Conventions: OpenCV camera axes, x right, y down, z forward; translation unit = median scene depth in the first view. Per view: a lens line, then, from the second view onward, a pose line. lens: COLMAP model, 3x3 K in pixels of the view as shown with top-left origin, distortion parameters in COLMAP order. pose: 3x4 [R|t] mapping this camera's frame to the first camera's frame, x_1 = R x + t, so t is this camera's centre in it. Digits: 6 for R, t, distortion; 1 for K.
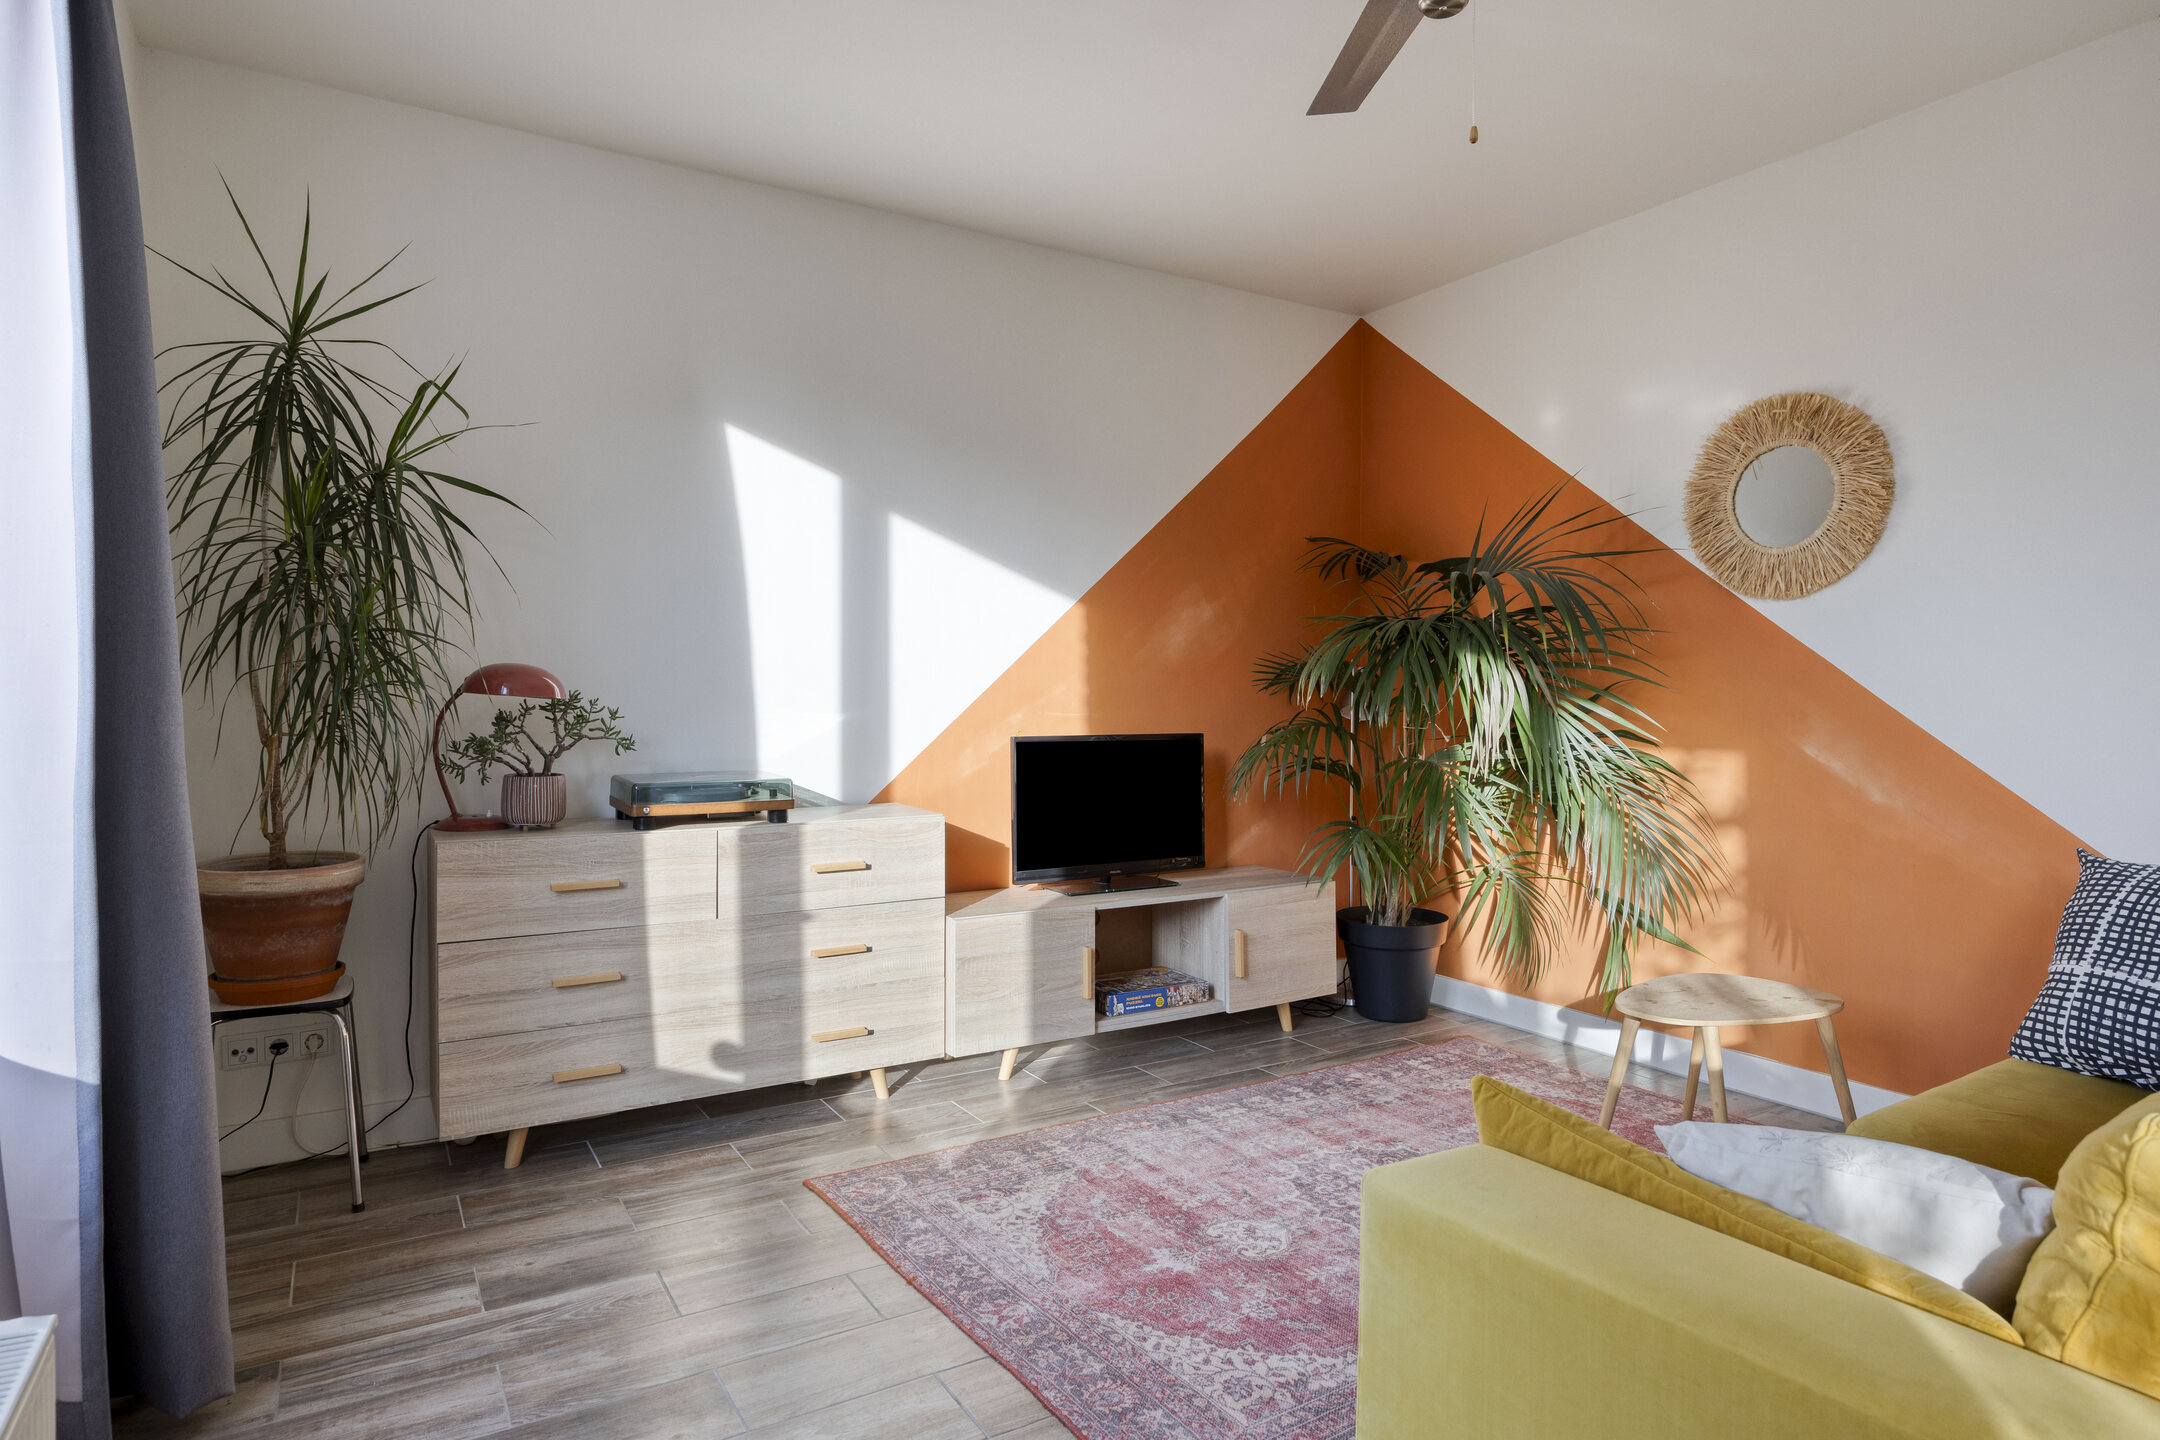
lens RADIAL K [[1241.2, 0, 1128.5], [0, 1241.2, 700.5], [0, 0, 1]] dist [-0.005741, -0.002085]
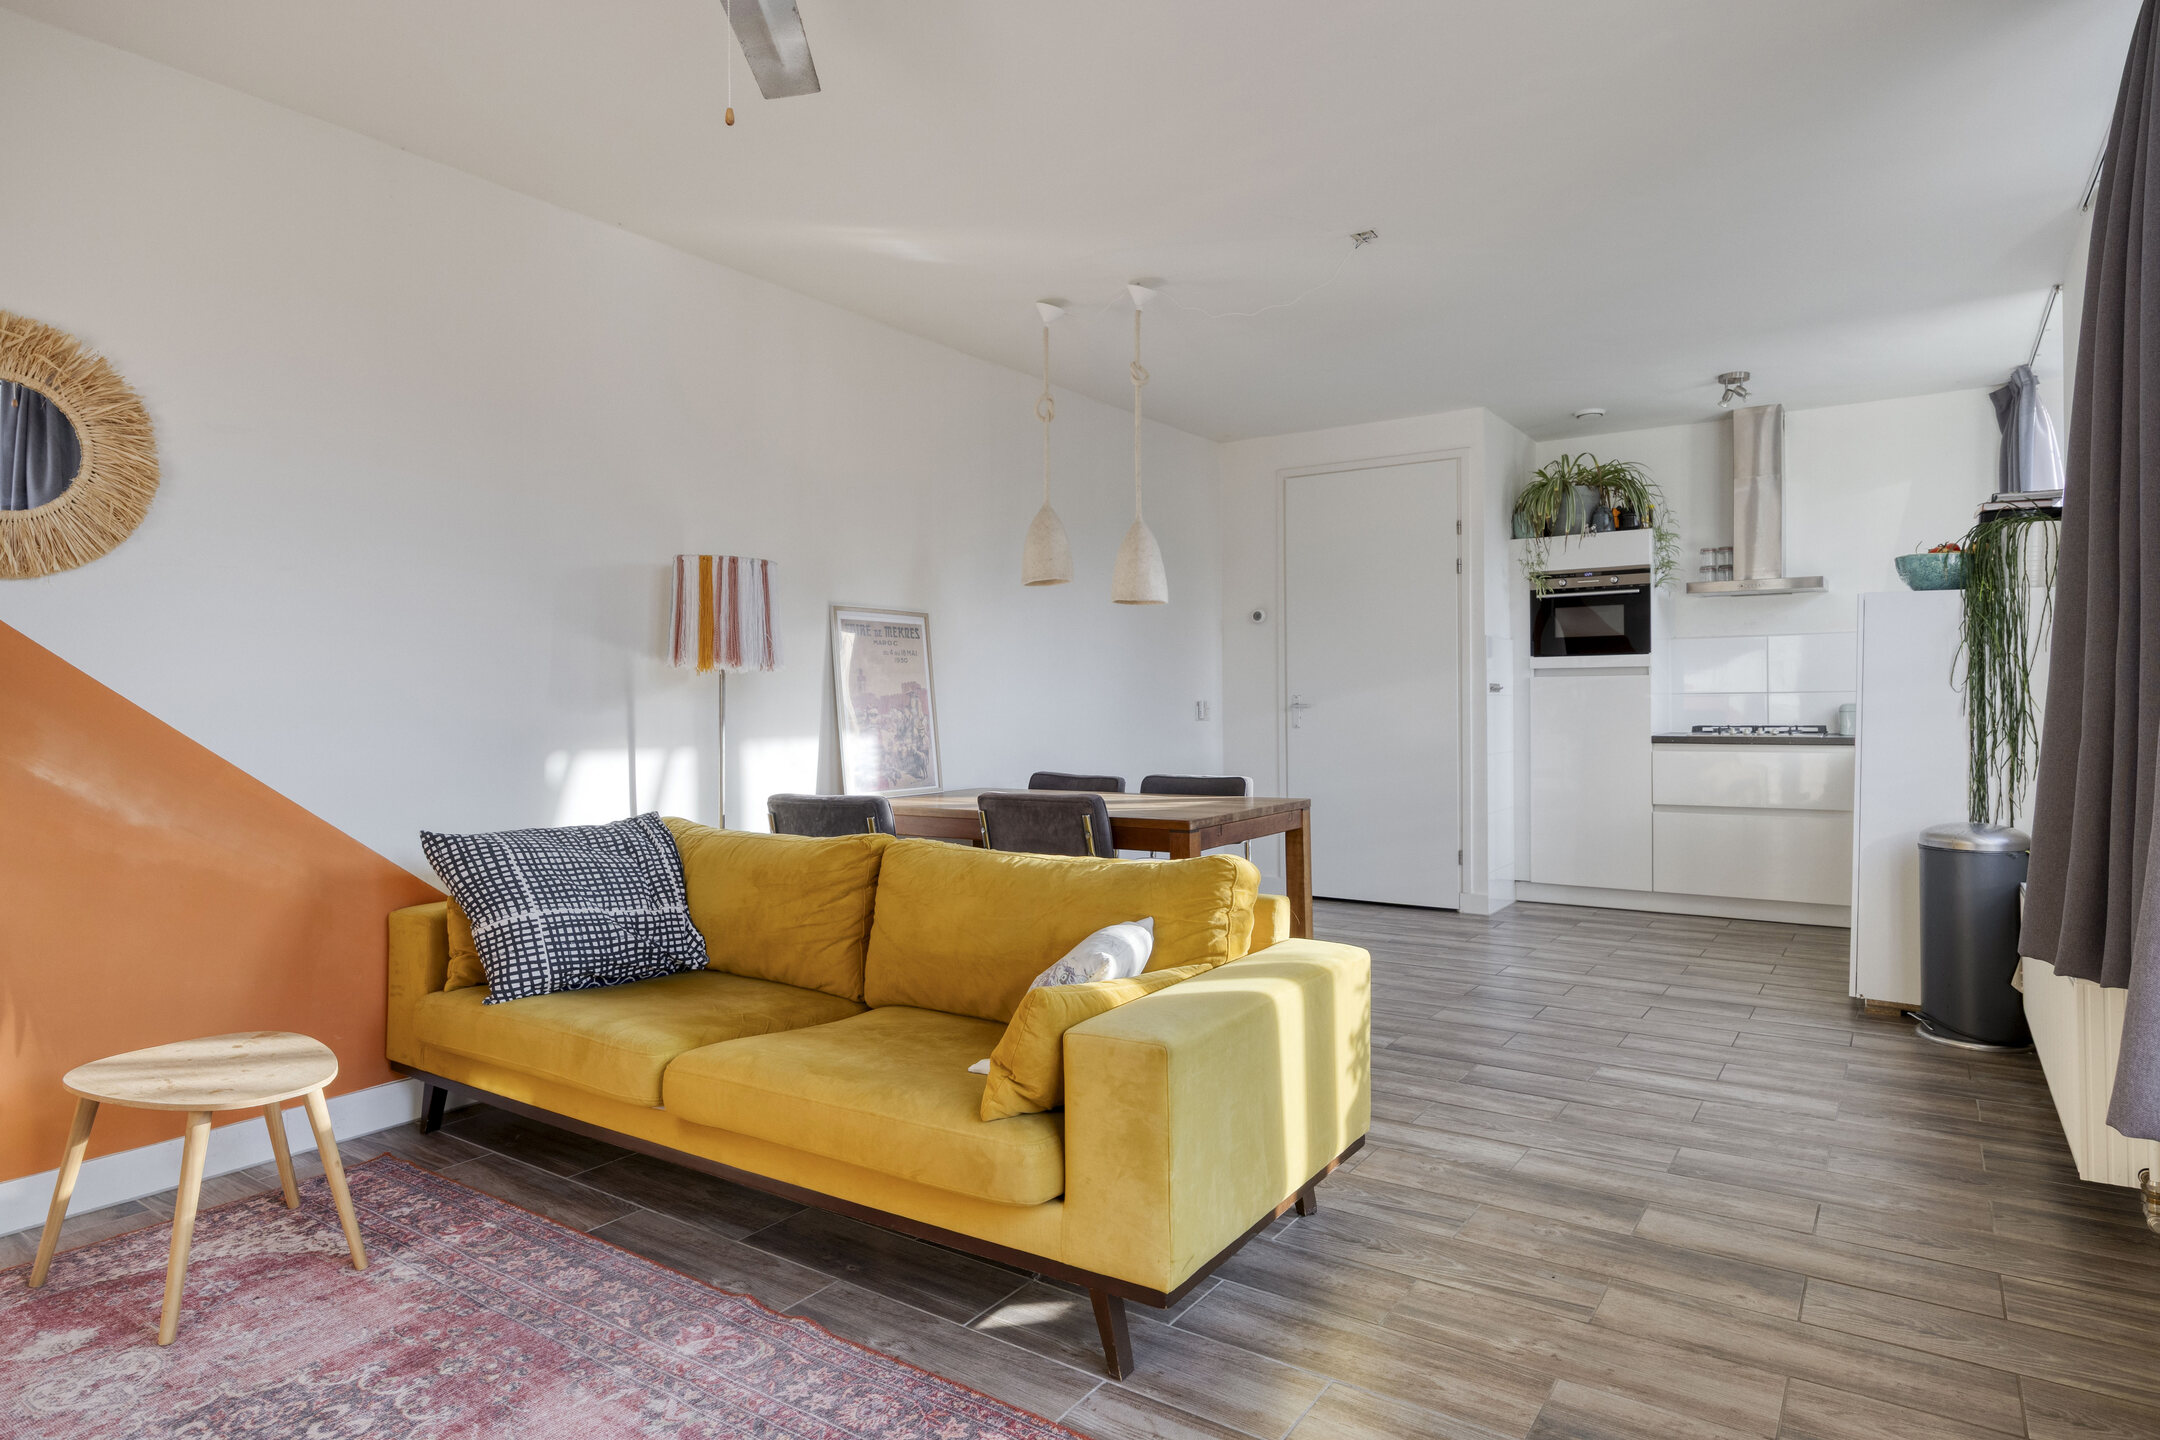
lens RADIAL K [[1216.1, 0, 1076.5], [0, 1216.1, 713.5], [0, 0, 1]] dist [-0.003269, -0.000227]
pose [[-0.402495, -0.005032, 0.915409, -0.460239], [0.008378, 0.999923, 0.009180, 0.001454], [-0.915384, 0.011364, -0.402421, 0.750232]]
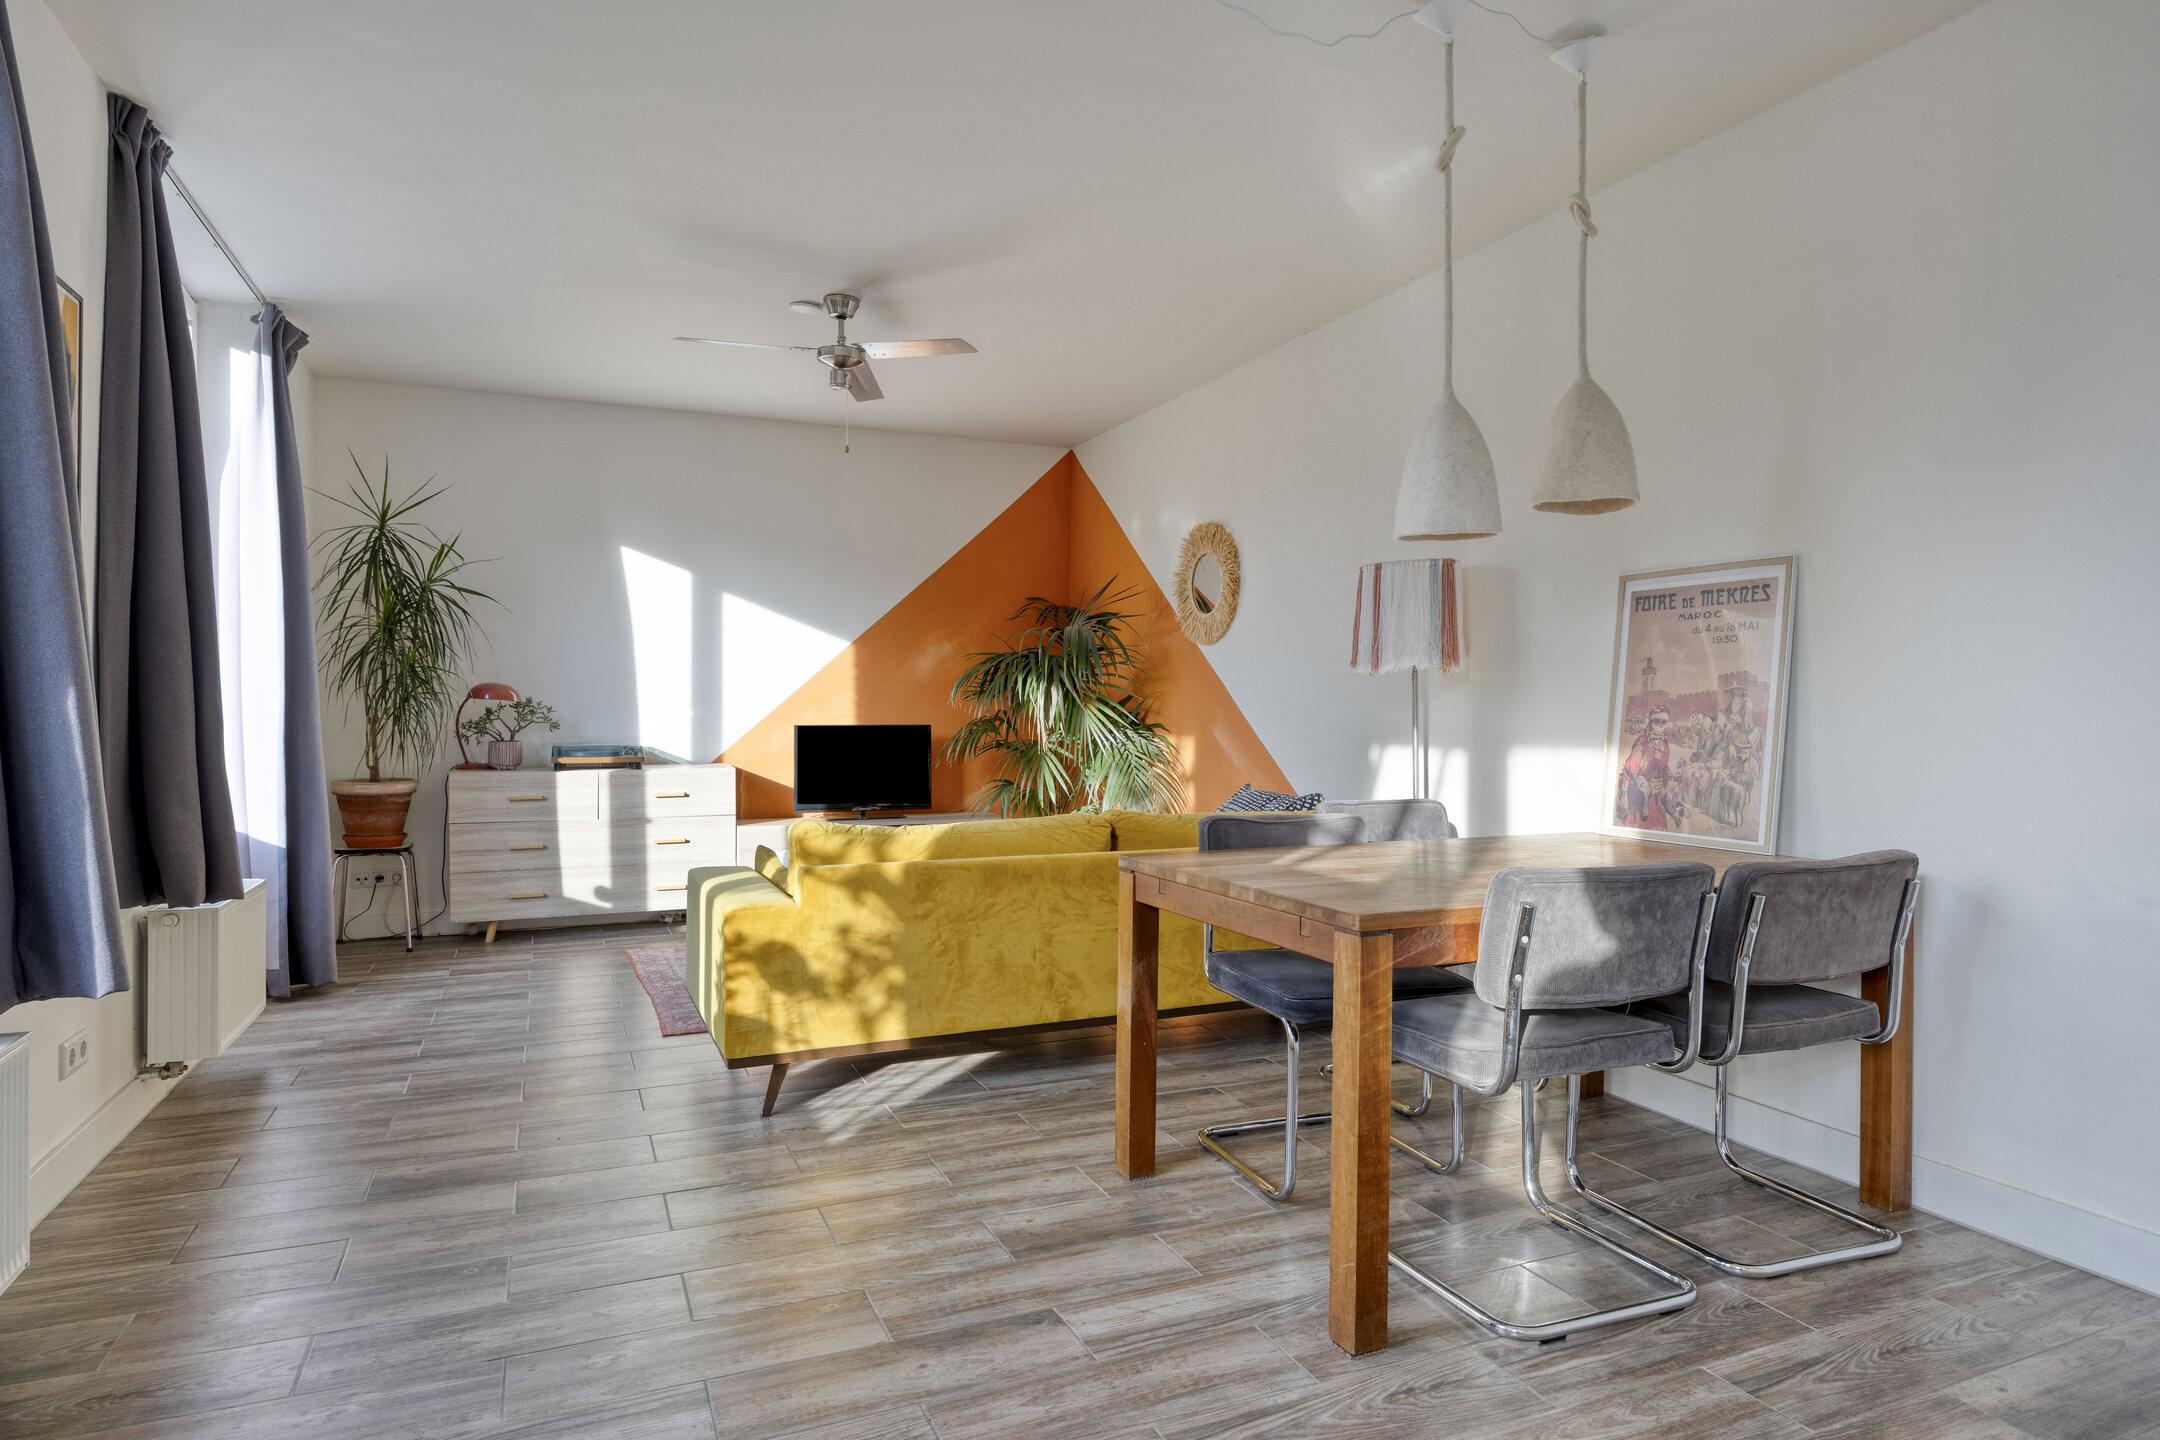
lens RADIAL K [[1216.1, 0, 1076.5], [0, 1216.1, 713.5], [0, 0, 1]] dist [-0.003269, -0.000227]
pose [[0.989933, 0.005022, -0.141447, 0.635873], [-0.004353, 0.999978, 0.005036, 0.004599], [0.141469, -0.004370, 0.989933, -0.702110]]
